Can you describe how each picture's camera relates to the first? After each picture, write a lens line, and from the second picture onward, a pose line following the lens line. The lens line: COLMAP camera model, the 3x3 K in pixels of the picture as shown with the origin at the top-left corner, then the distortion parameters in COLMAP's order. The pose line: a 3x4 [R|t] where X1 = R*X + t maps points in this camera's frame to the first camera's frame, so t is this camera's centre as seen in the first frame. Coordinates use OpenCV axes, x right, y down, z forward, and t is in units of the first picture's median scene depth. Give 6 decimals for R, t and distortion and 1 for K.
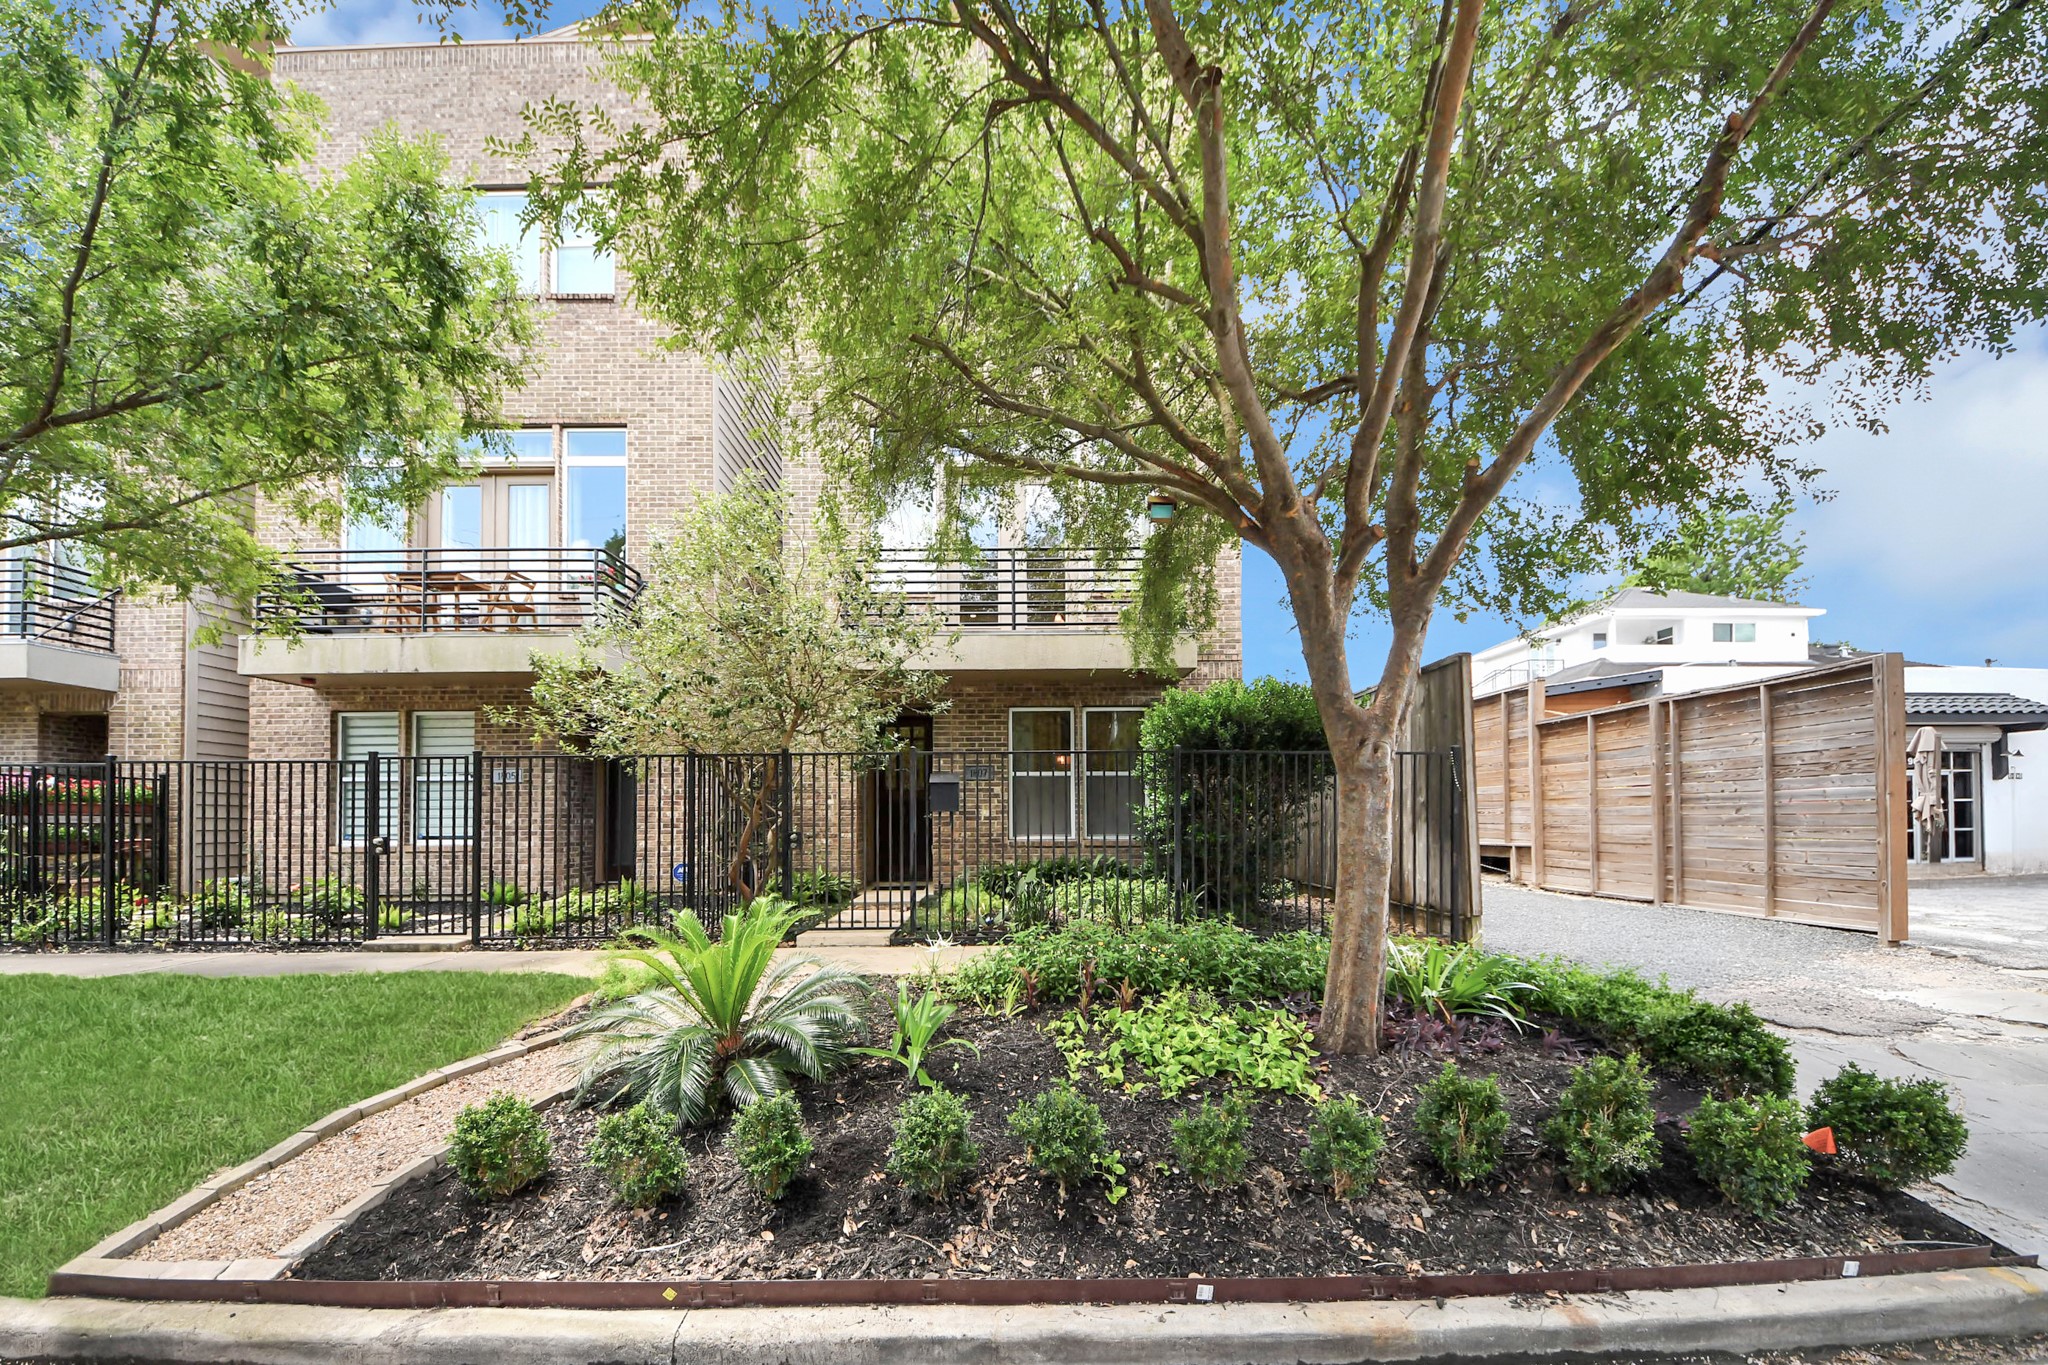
lens RADIAL K [[755.5, 0, 1021.8], [0, 755.5, 689.4], [0, 0, 1]] dist [0.047541, -0.026078]
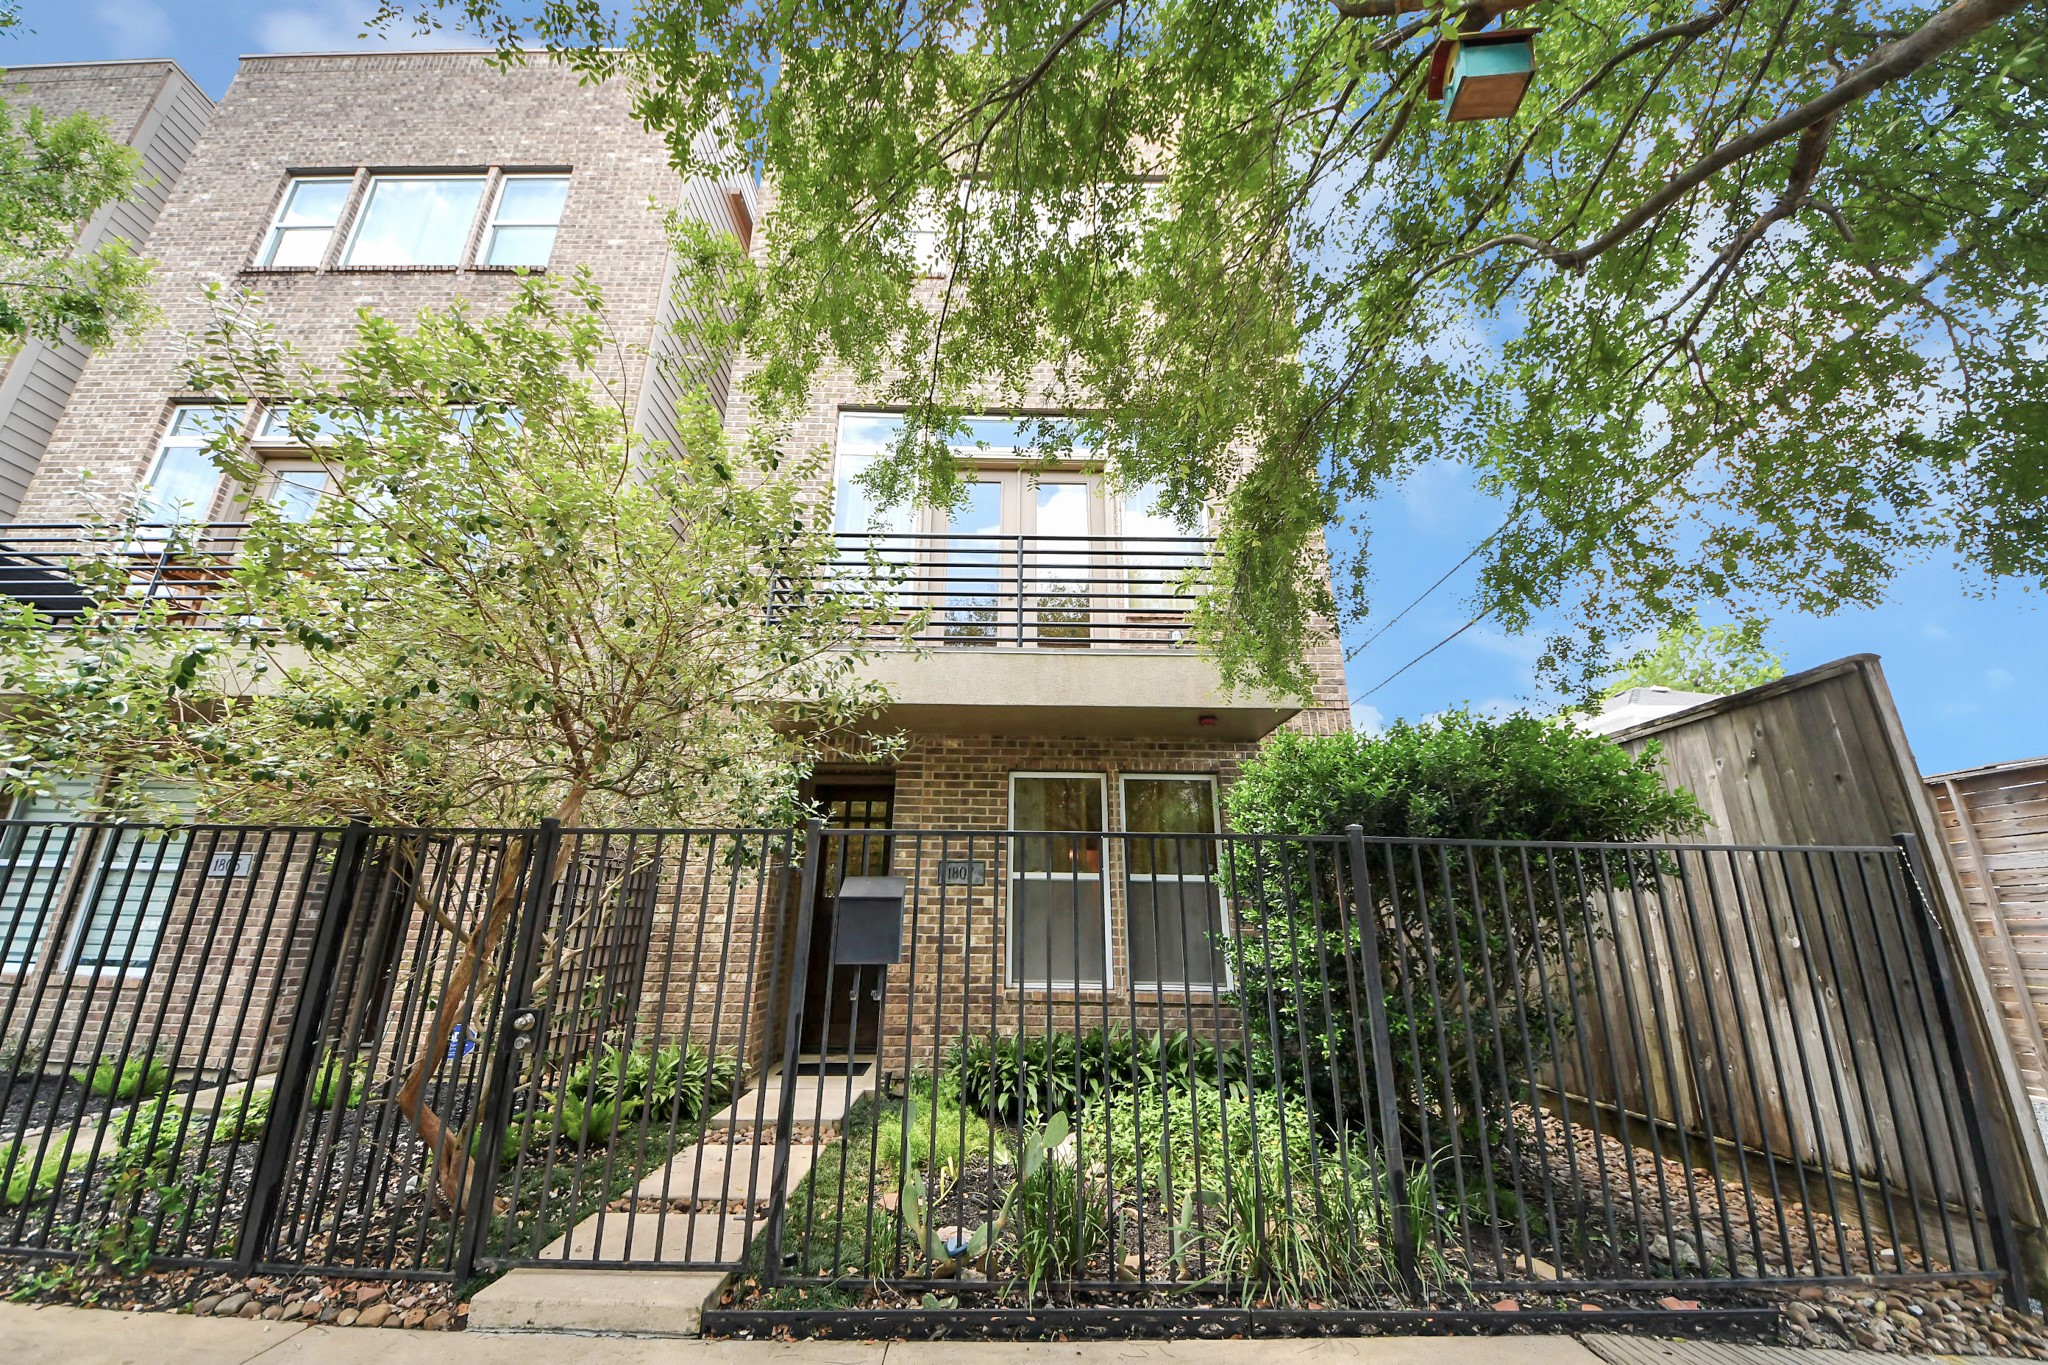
lens RADIAL K [[755.8, 0, 1022.7], [0, 755.8, 626.1], [0, 0, 1]] dist [0.009563, -0.005909]
pose [[0.999886, 0.014441, -0.004504, -0.005388], [-0.015051, 0.979567, -0.200556, 0.034475], [0.001516, 0.200601, 0.979672, 0.345659]]
